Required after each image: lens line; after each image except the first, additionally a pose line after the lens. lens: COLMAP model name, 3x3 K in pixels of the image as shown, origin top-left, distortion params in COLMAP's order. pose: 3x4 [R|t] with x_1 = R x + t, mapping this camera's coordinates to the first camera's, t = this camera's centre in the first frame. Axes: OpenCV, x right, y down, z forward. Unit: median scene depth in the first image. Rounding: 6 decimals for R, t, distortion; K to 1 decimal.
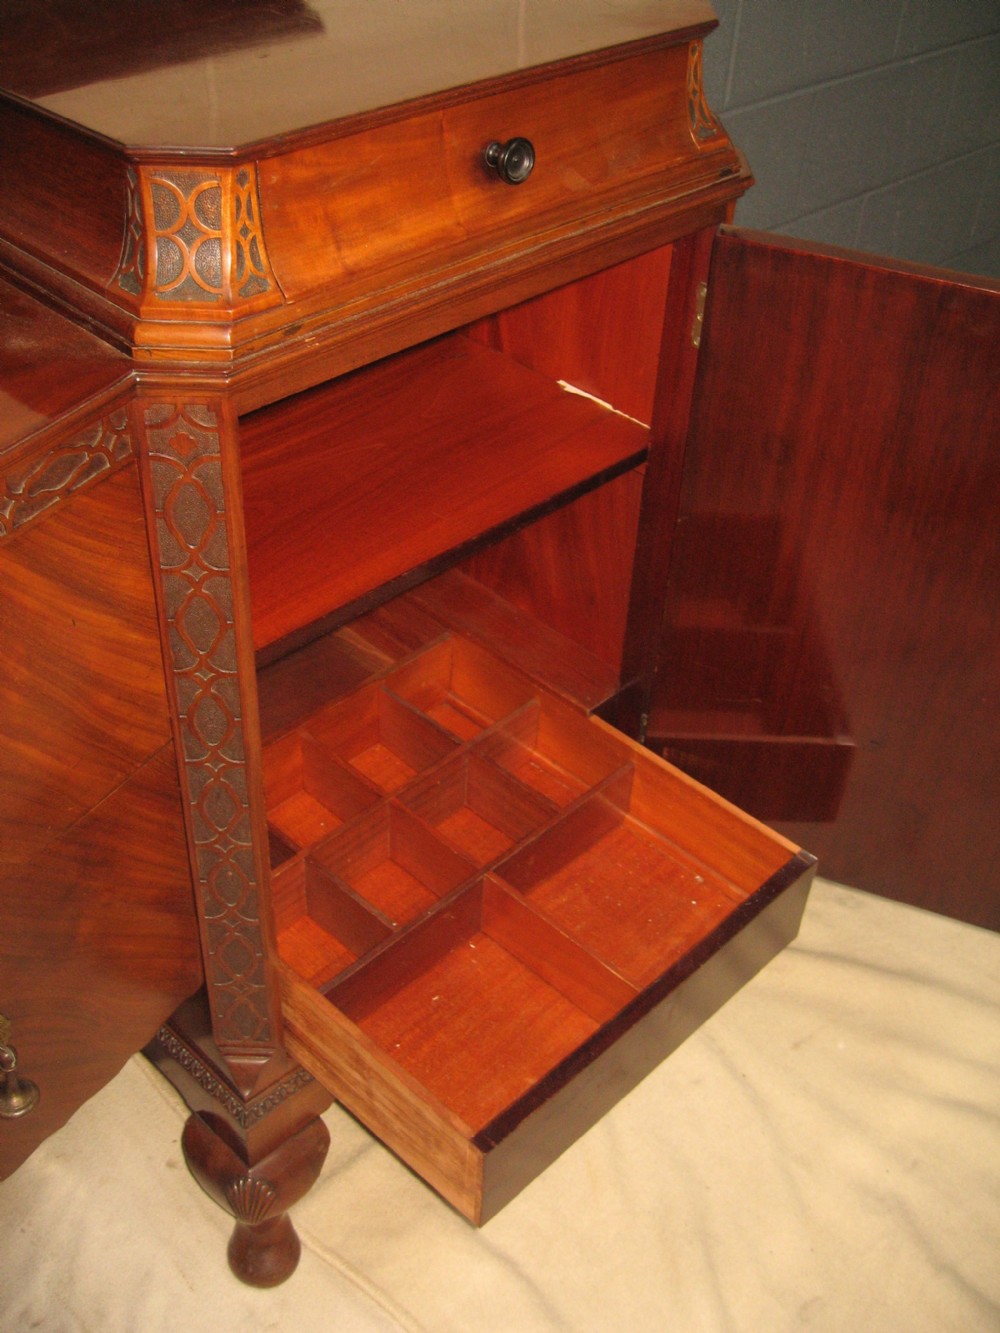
lens RADIAL K [[1449.6, 0, 496.9], [0, 1449.6, 658.6], [0, 0, 1]] dist [-0.102295, 0.000000]
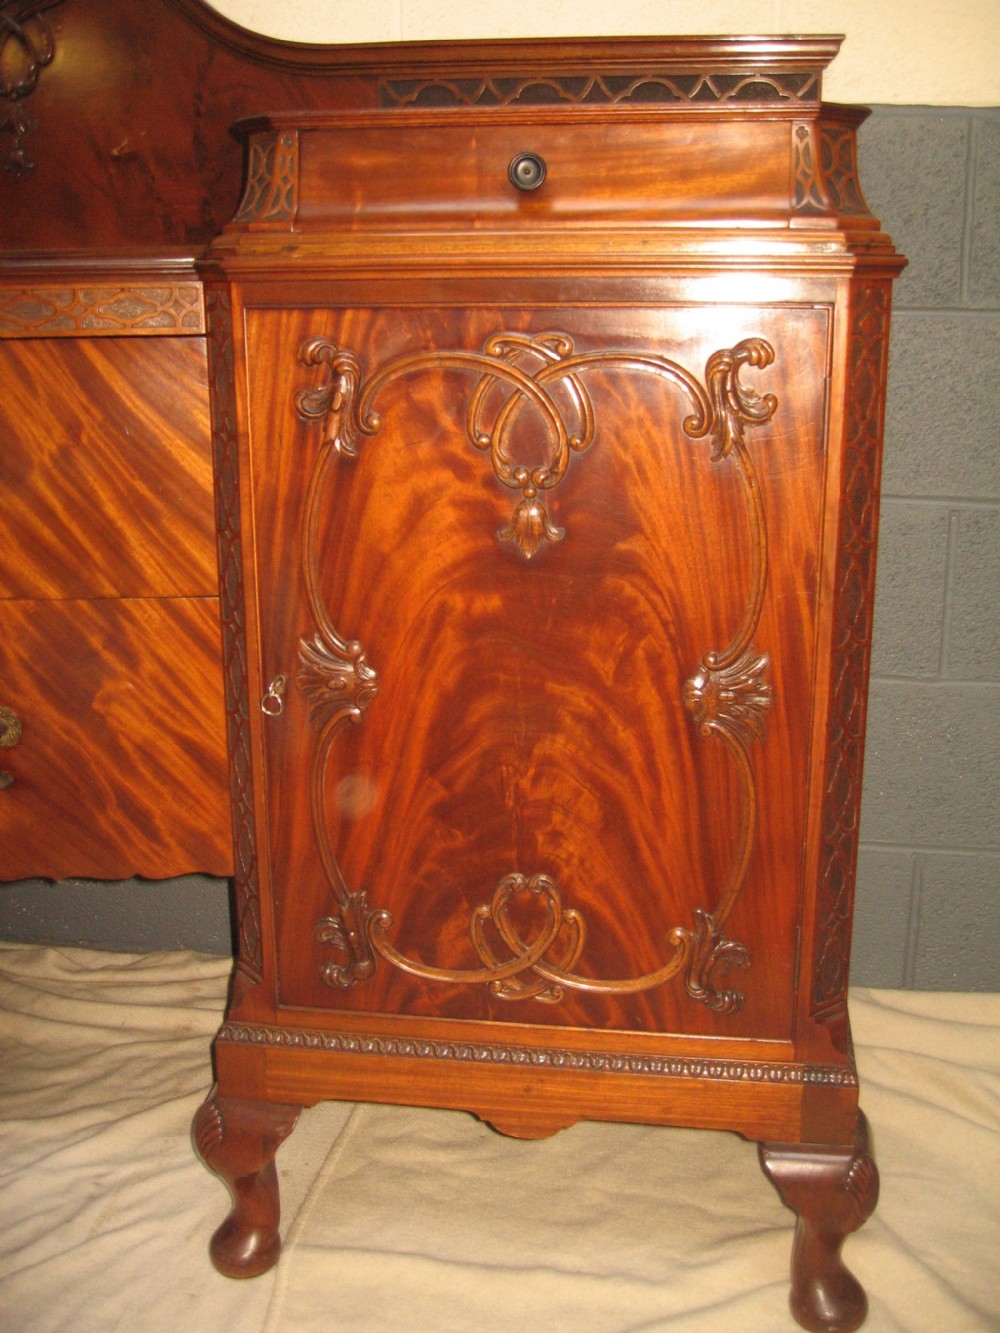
lens RADIAL K [[1449.6, 0, 499.0], [0, 1449.6, 659.3], [0, 0, 1]] dist [-0.102295, 0.000000]
pose [[0.585596, 0.163258, -0.793992, 0.849804], [-0.485656, 0.854907, -0.182405, 0.195734], [0.649011, 0.492423, 0.579918, 0.405124]]
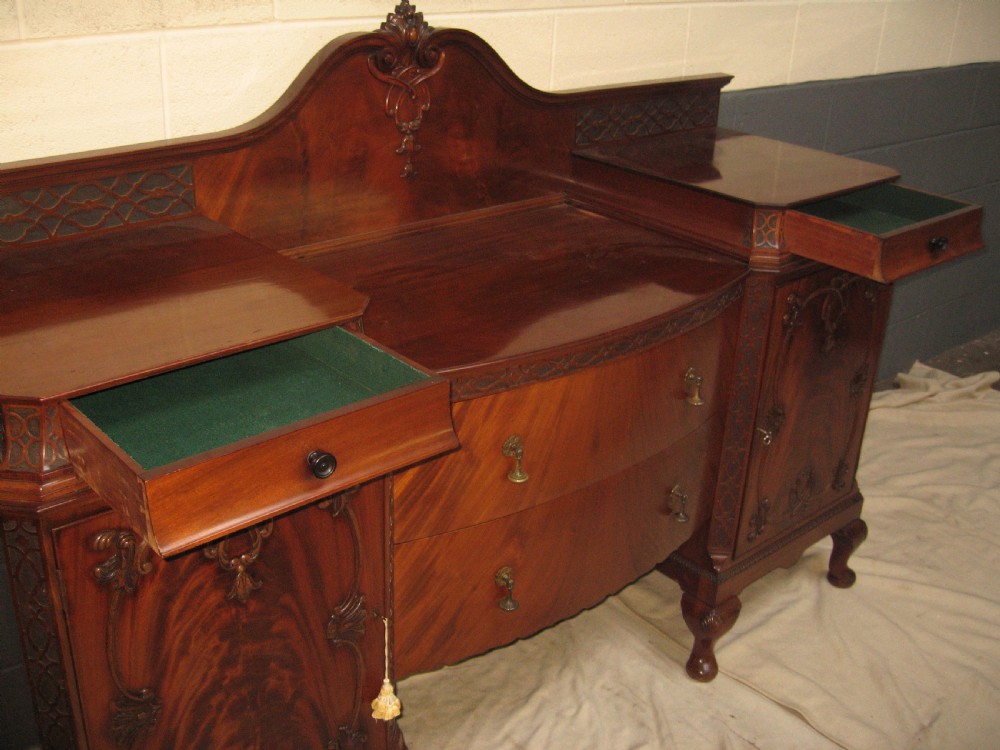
lens RADIAL K [[1087.4, 0, 489.9], [0, 1087.4, 379.6], [0, 0, 1]] dist [-0.102295, 0.000000]
pose [[0.997055, 0.024413, -0.072700, -0.490689], [-0.041621, 0.968476, -0.245606, 0.509460], [0.064413, 0.247909, 0.966640, -1.030536]]
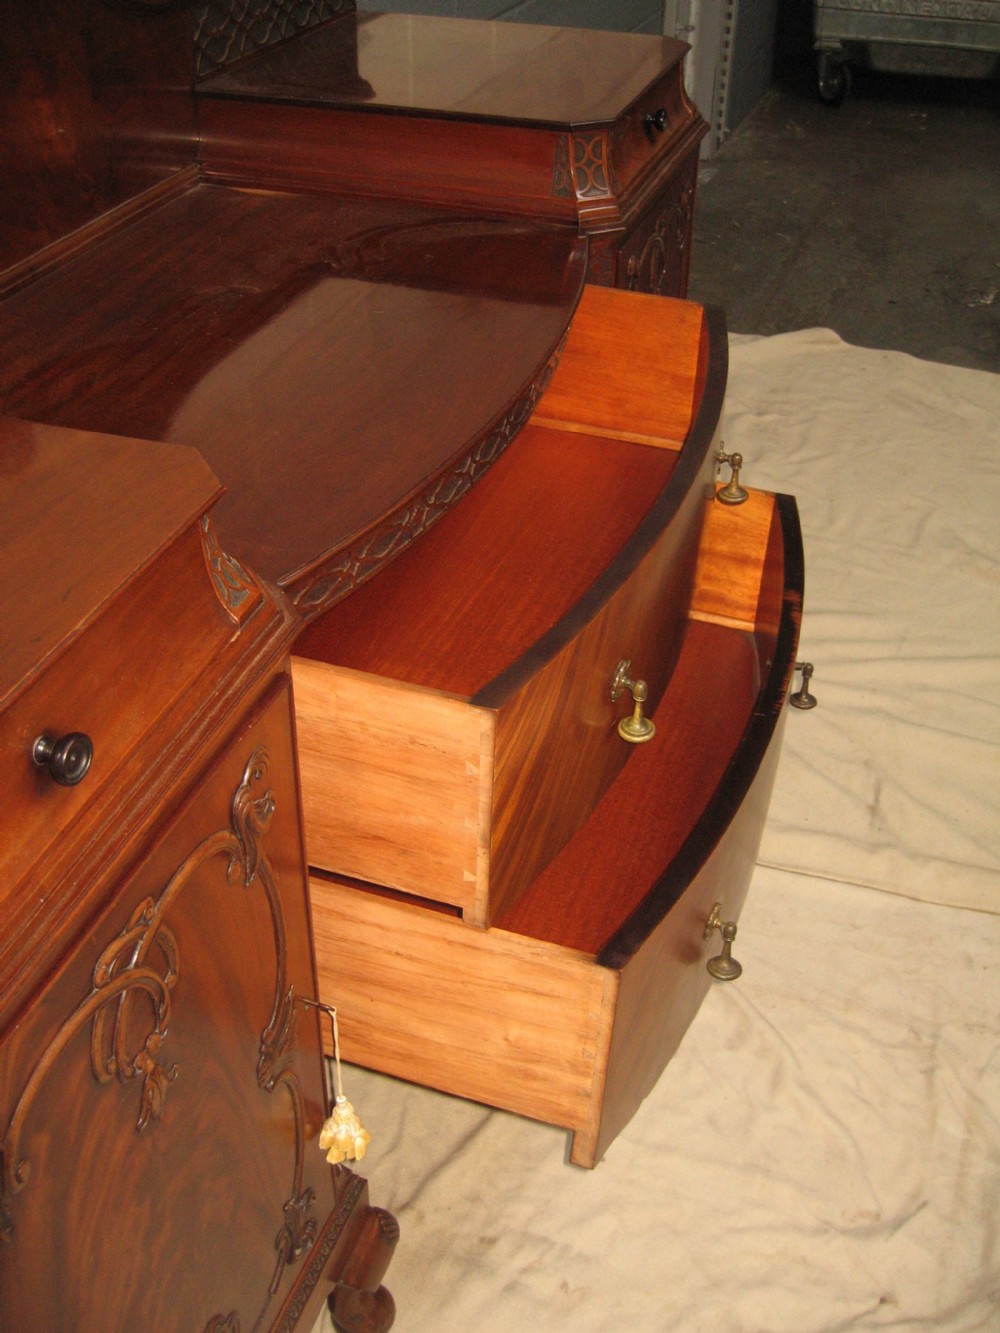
lens RADIAL K [[1449.6, 0, 523.6], [0, 1449.6, 662.4], [0, 0, 1]] dist [-0.102295, 0.000000]
pose [[0.890208, -0.283902, 0.356272, -0.914681], [0.300596, 0.953710, 0.008888, 0.254880], [-0.342303, 0.099182, 0.934340, -0.617930]]
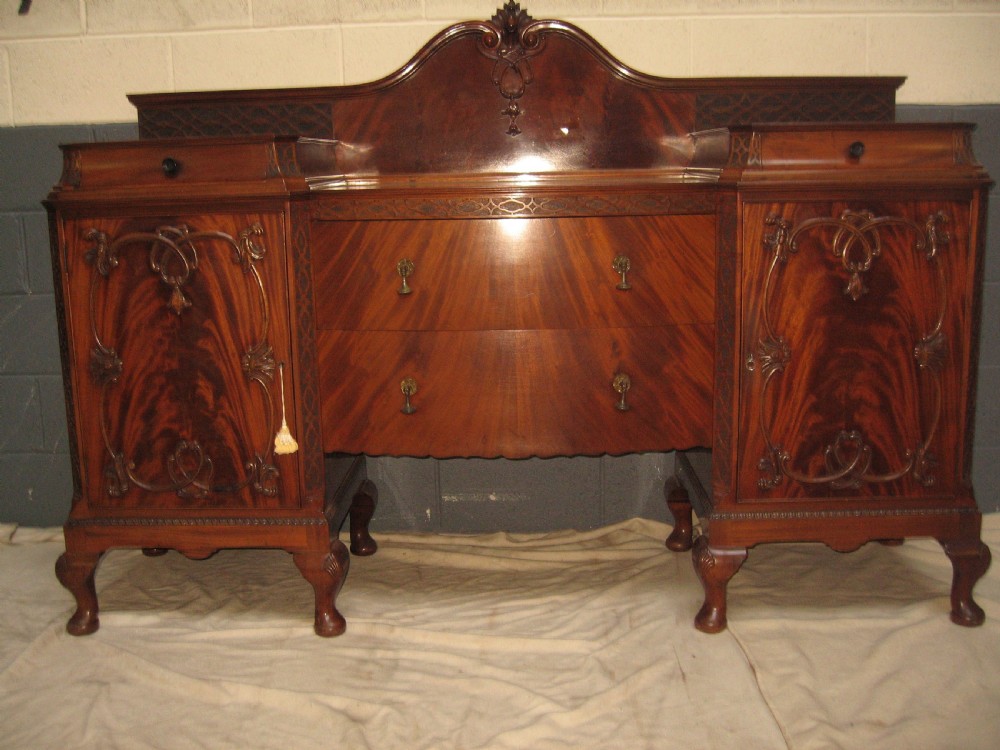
lens RADIAL K [[1087.4, 0, 491.1], [0, 1087.4, 378.1], [0, 0, 1]] dist [-0.102295, 0.000000]
pose [[0.677045, 0.084850, -0.731033, 1.009607], [-0.420043, 0.860197, -0.289180, 0.905015], [0.604296, 0.502854, 0.618033, -0.556656]]
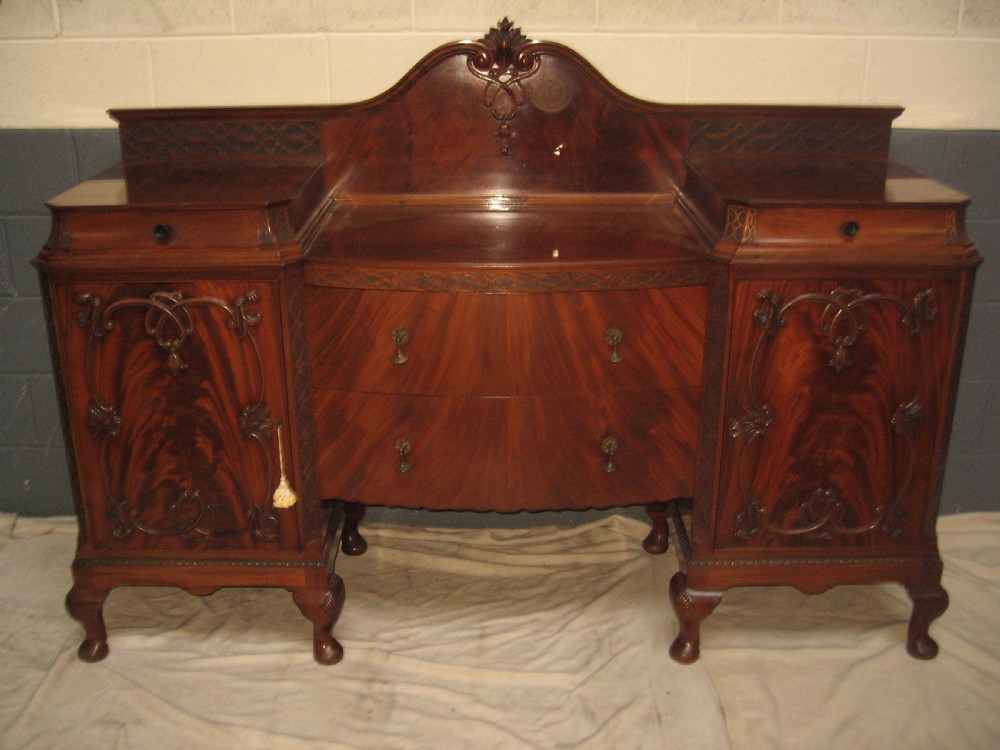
lens RADIAL K [[1087.4, 0, 493.0], [0, 1087.4, 379.5], [0, 0, 1]] dist [-0.102295, 0.000000]
pose [[0.697155, 0.210838, -0.685217, 0.948863], [-0.421854, 0.893438, -0.154297, 0.532284], [0.579667, 0.396631, 0.711807, -0.826365]]
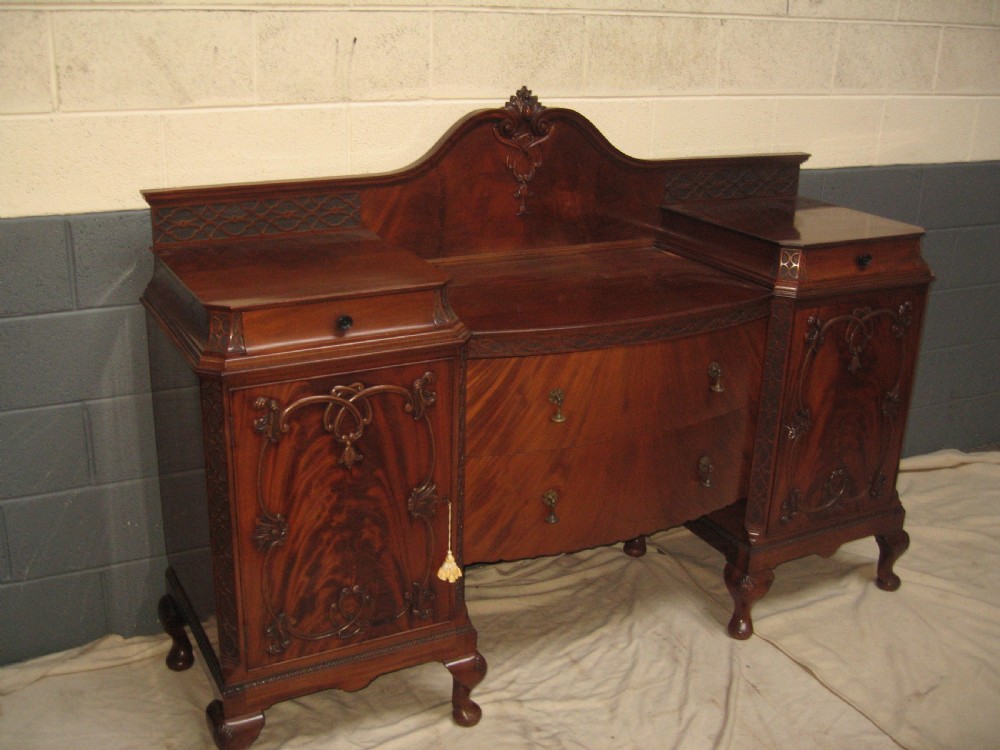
lens RADIAL K [[1087.4, 0, 489.6], [0, 1087.4, 382.3], [0, 0, 1]] dist [-0.102295, 0.000000]
pose [[0.951285, 0.085130, -0.296326, -0.059370], [-0.179137, 0.934861, -0.306503, 0.877131], [0.250931, 0.344655, 0.904570, -1.503036]]
